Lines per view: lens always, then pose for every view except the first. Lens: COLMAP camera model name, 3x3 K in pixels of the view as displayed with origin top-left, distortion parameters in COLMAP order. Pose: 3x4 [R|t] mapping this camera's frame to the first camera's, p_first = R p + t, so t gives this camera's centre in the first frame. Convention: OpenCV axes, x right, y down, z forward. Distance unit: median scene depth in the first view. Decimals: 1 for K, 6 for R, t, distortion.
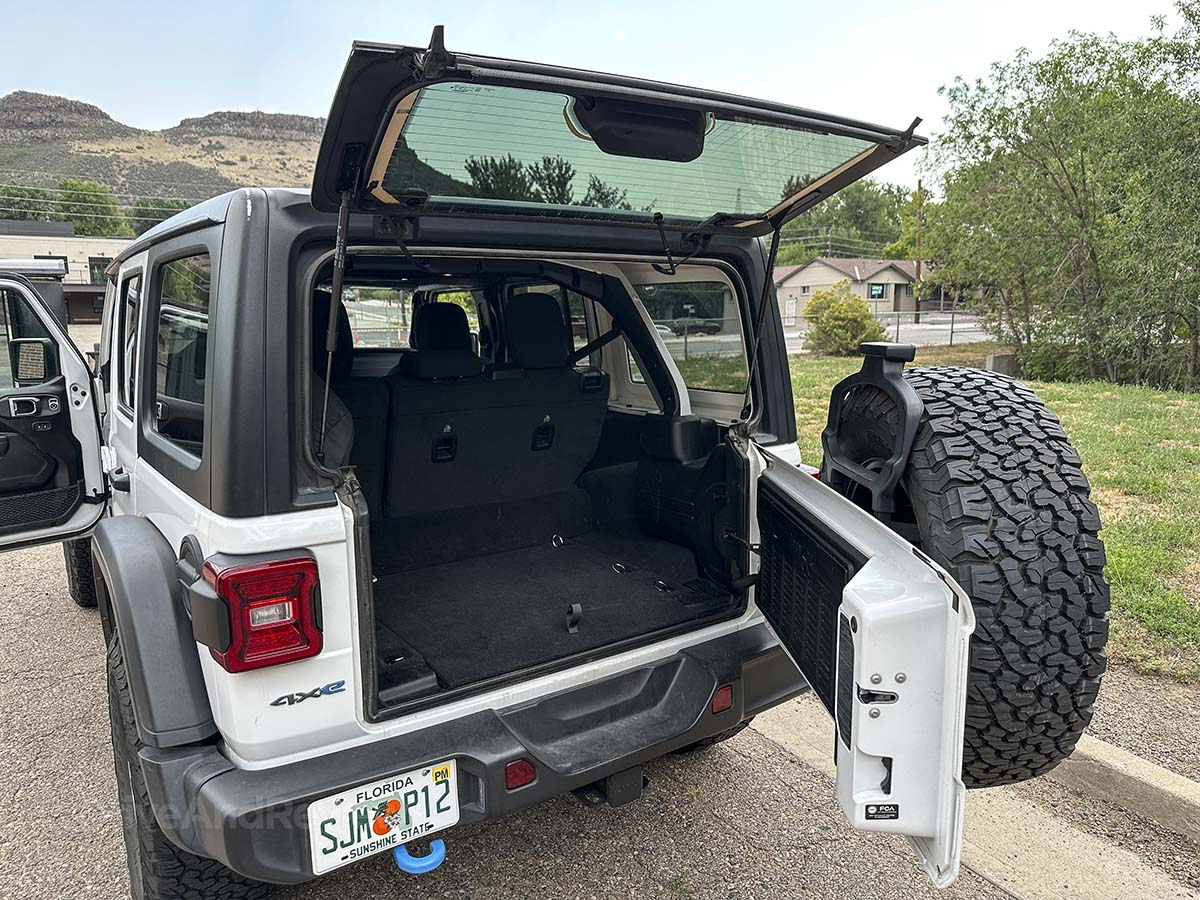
lens RADIAL K [[840.5, 0, 600.3], [0, 840.5, 451.2], [0, 0, 1]] dist [0.050691, -0.067678]
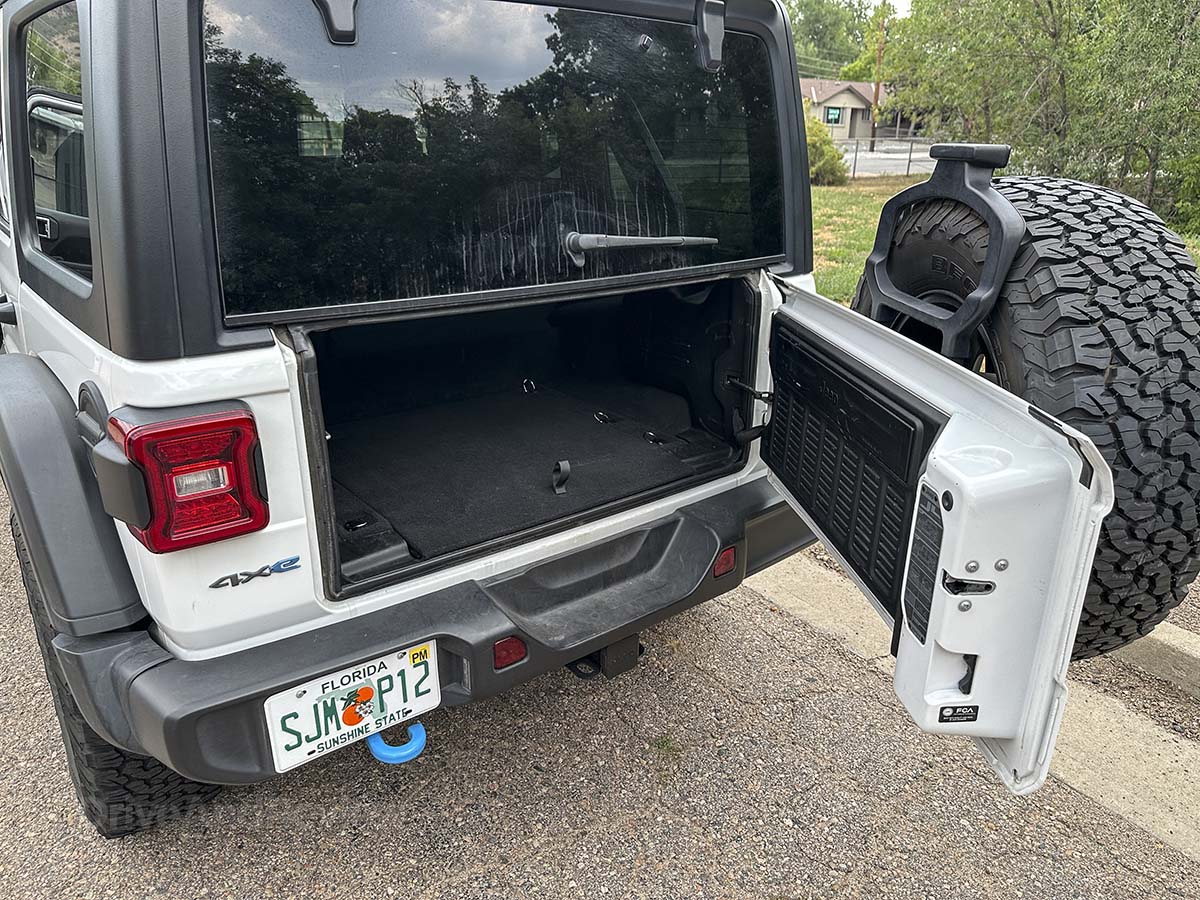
lens RADIAL K [[840.5, 0, 600.3], [0, 840.5, 451.2], [0, 0, 1]] dist [0.050691, -0.067678]
pose [[0.997702, -0.003716, 0.067651, -0.060141], [-0.009469, 0.981047, 0.193539, 0.004614], [-0.067088, -0.193734, 0.978757, 0.178735]]
